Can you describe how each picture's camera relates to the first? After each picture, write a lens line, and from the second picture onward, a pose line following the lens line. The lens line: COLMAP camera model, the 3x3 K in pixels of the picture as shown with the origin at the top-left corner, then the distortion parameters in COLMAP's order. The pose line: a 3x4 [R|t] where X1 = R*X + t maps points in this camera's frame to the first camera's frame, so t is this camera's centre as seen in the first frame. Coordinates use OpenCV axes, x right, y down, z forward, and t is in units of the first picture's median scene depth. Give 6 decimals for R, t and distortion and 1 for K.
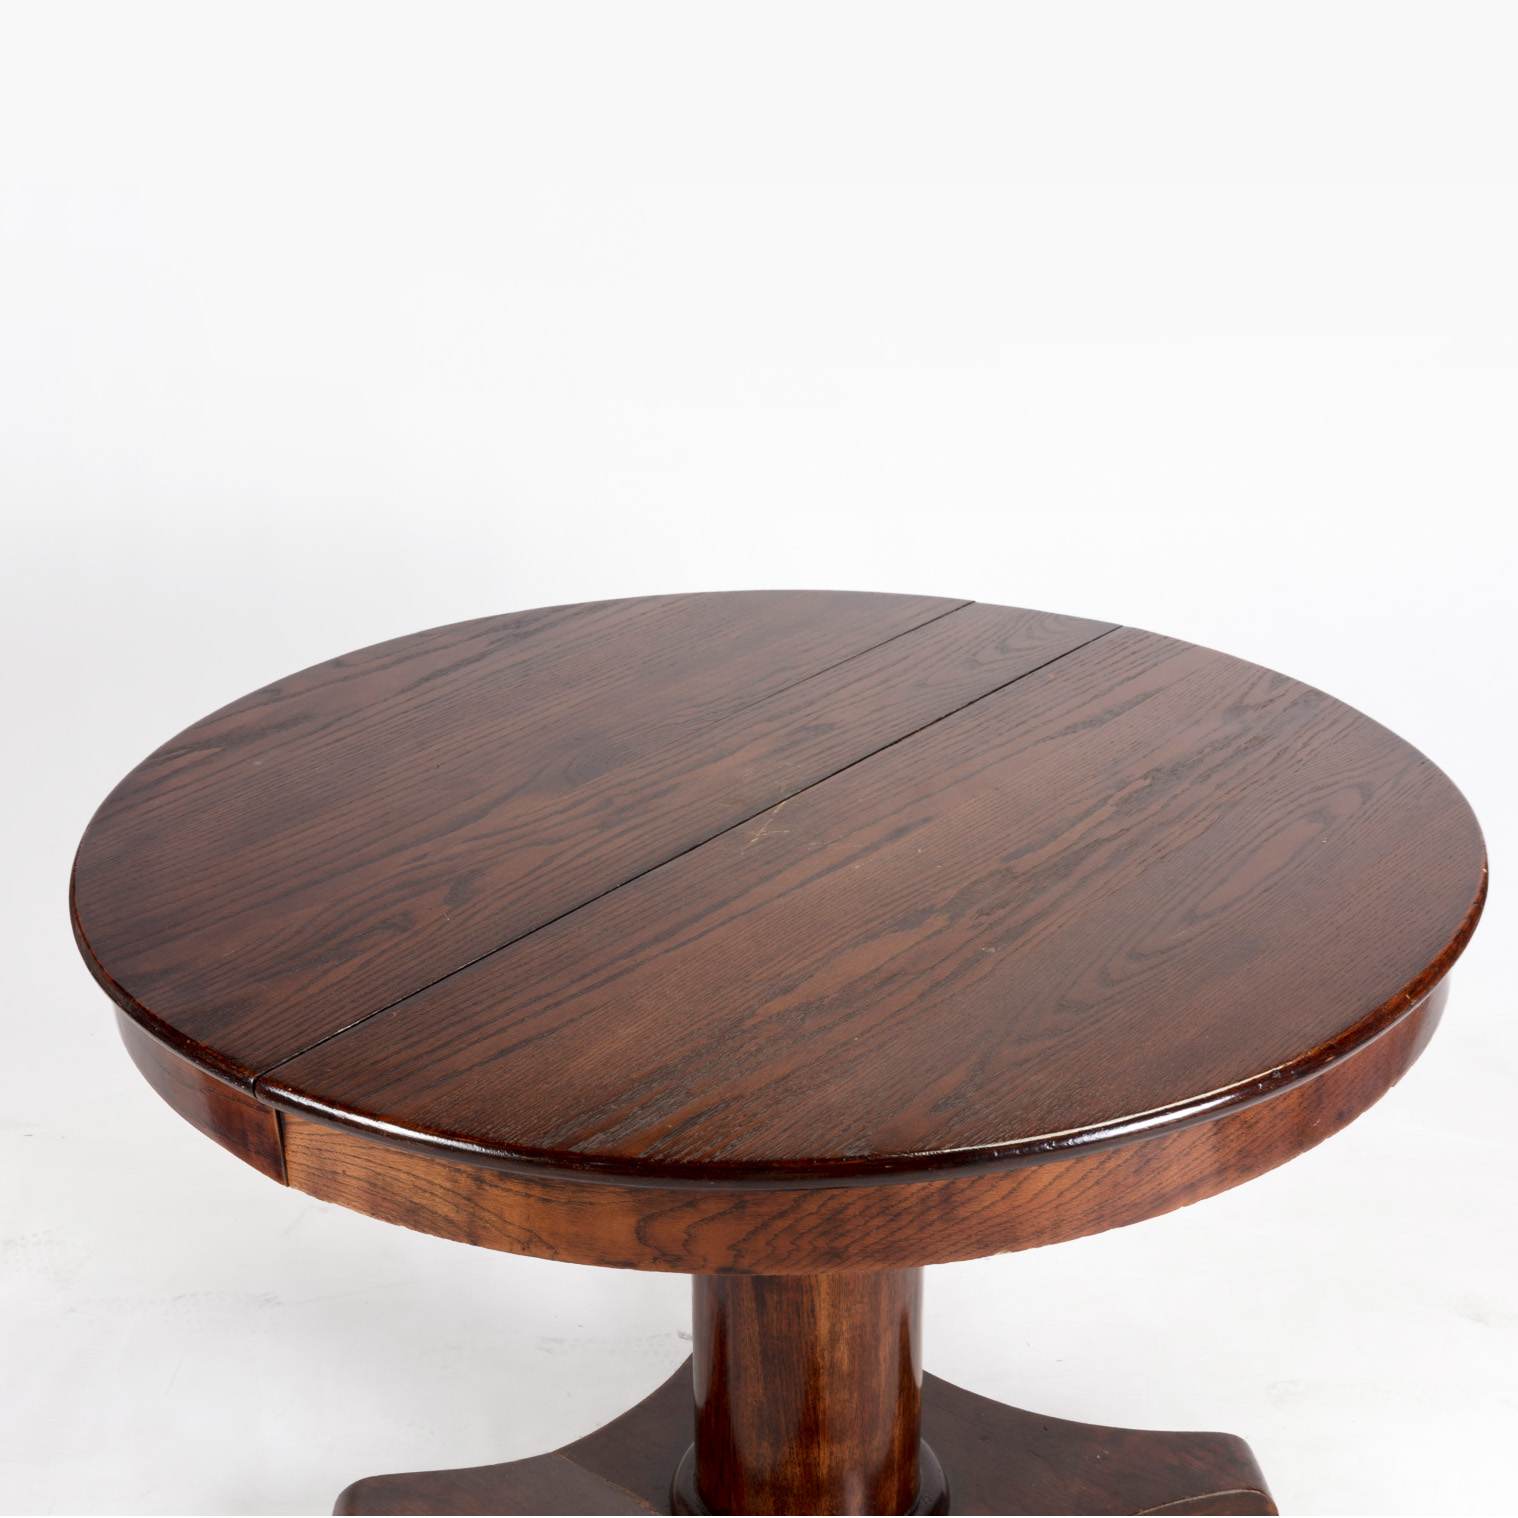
lens RADIAL K [[2386.1, 0, 789.6], [0, 2386.1, 852.6], [0, 0, 1]] dist [-0.021486, 0.042666]
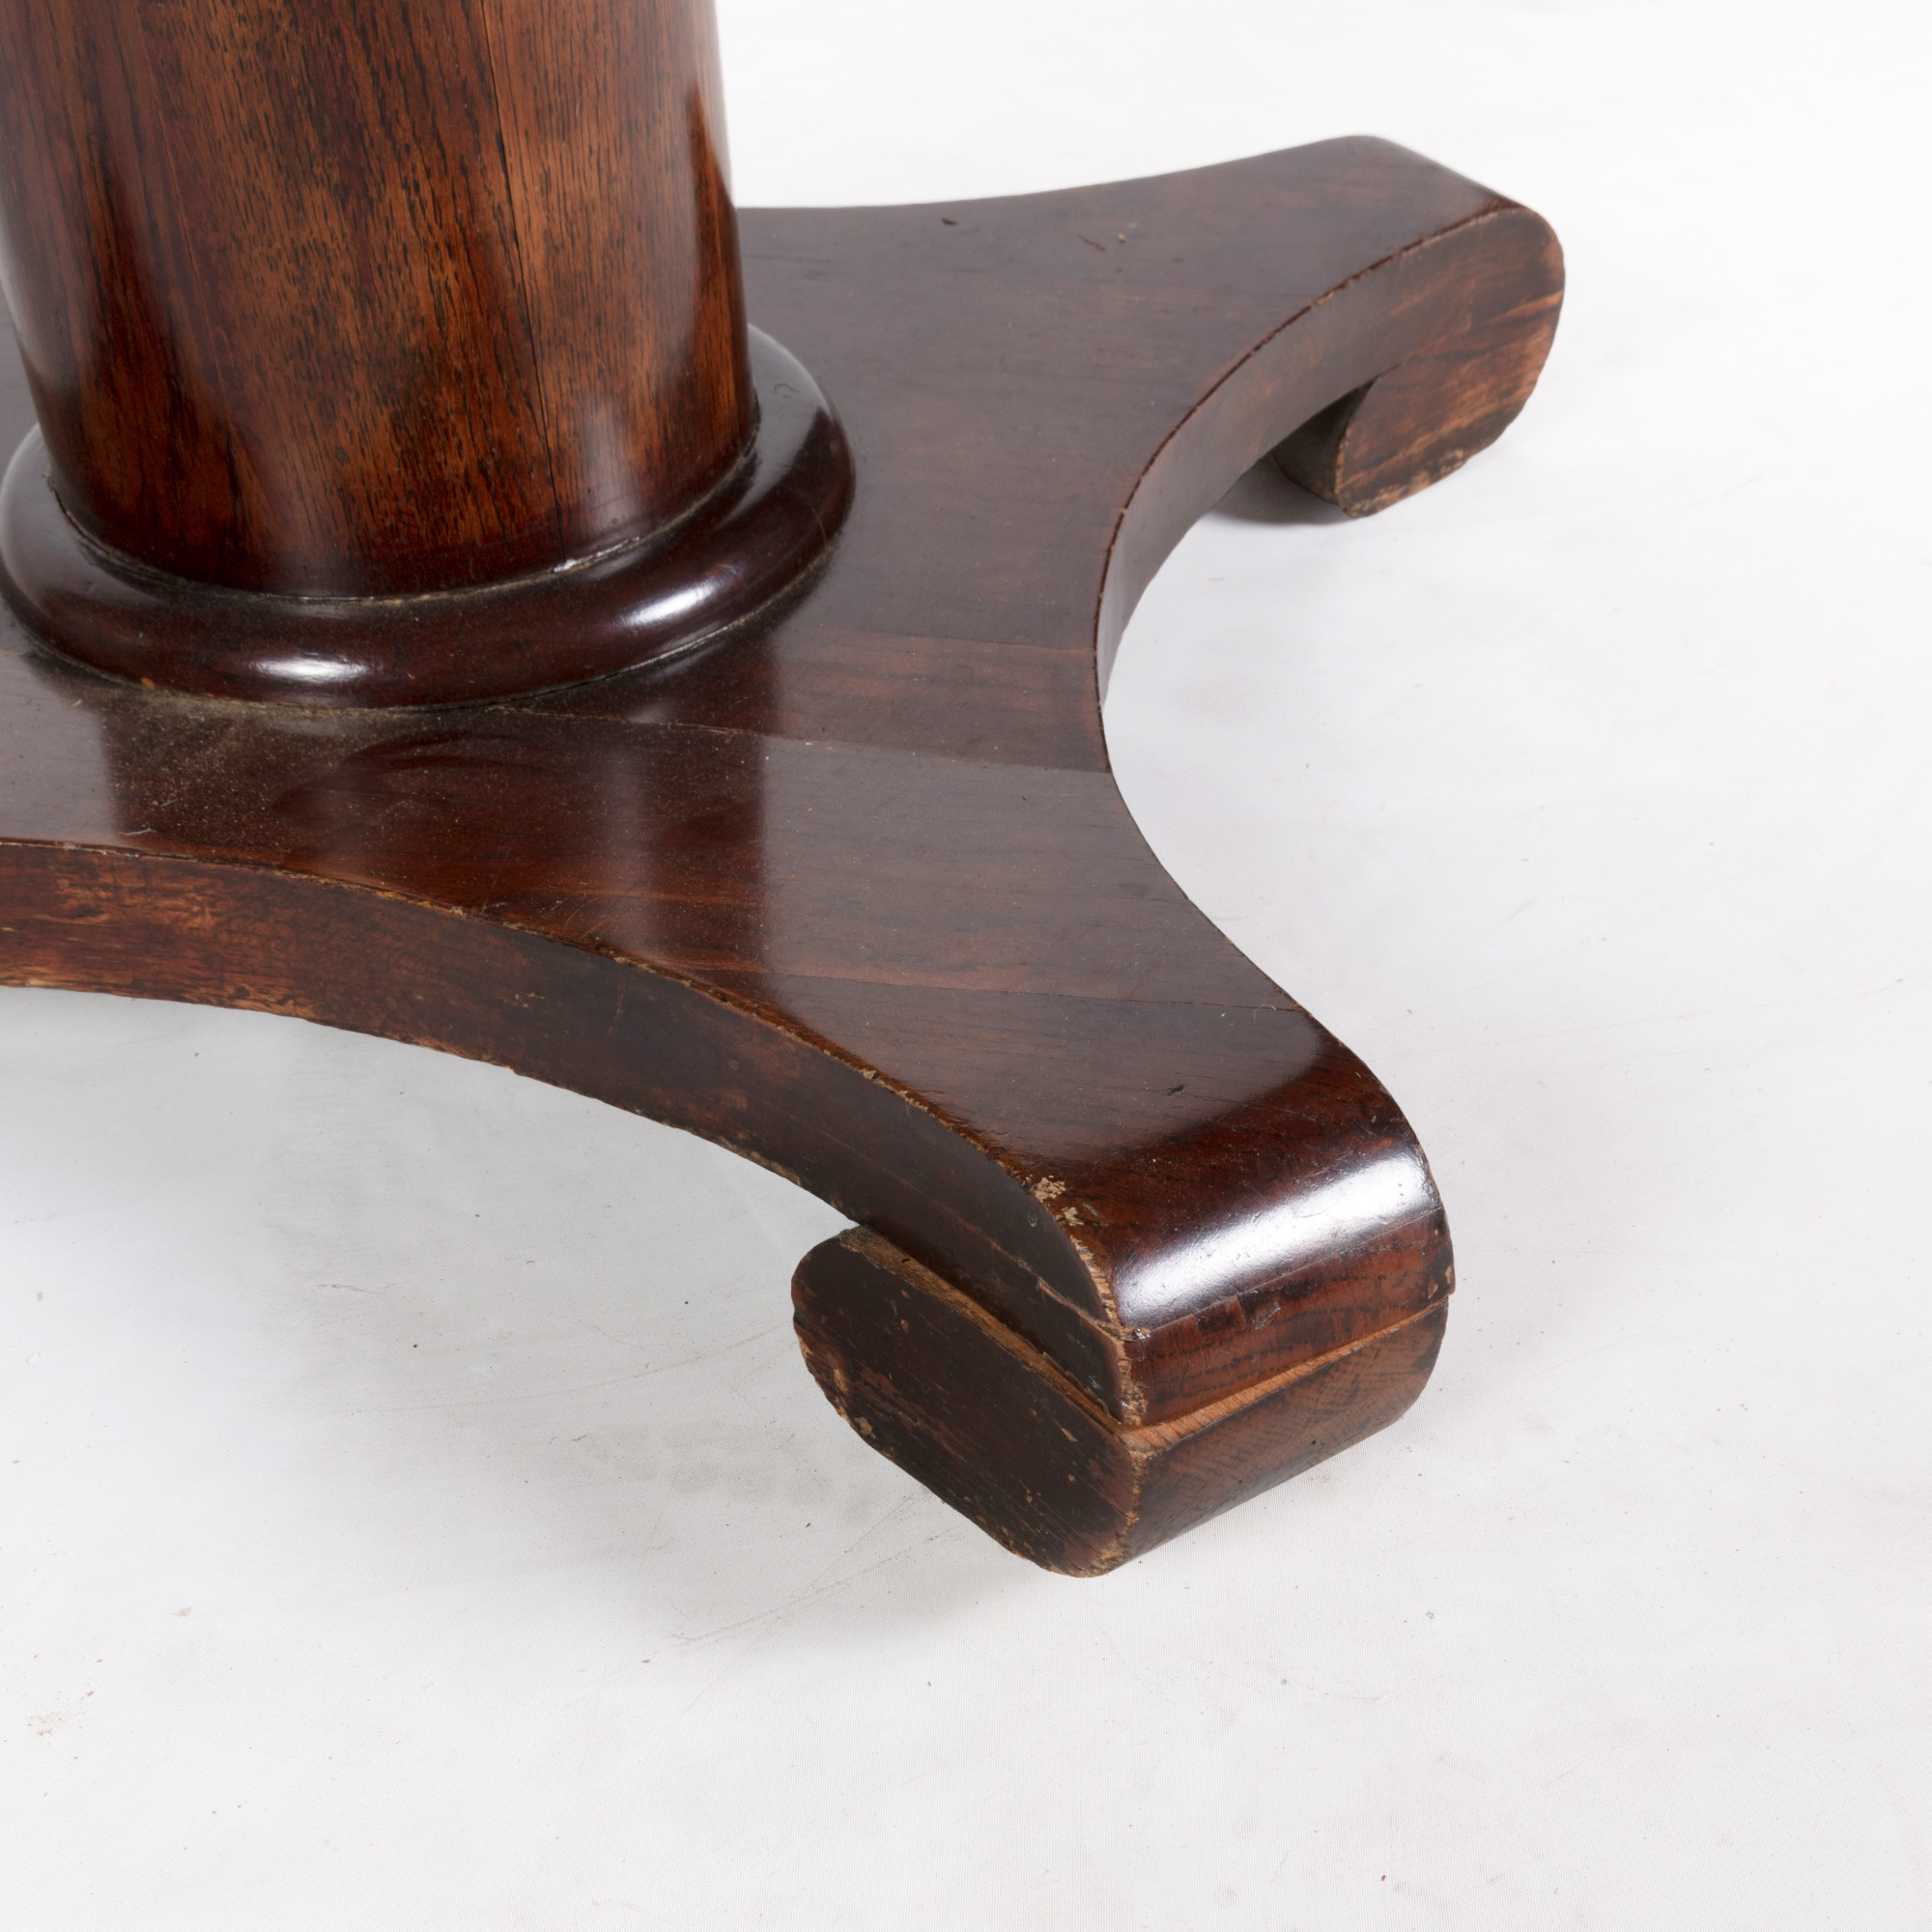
lens RADIAL K [[2742.1, 0, 1027.4], [0, 2742.1, 1215.8], [0, 0, 1]] dist [0.009923, 0.019474]
pose [[0.880449, -0.331295, 0.339196, -0.090886], [0.209166, 0.913405, 0.349200, 0.273942], [-0.425511, -0.236504, 0.873502, 0.677816]]
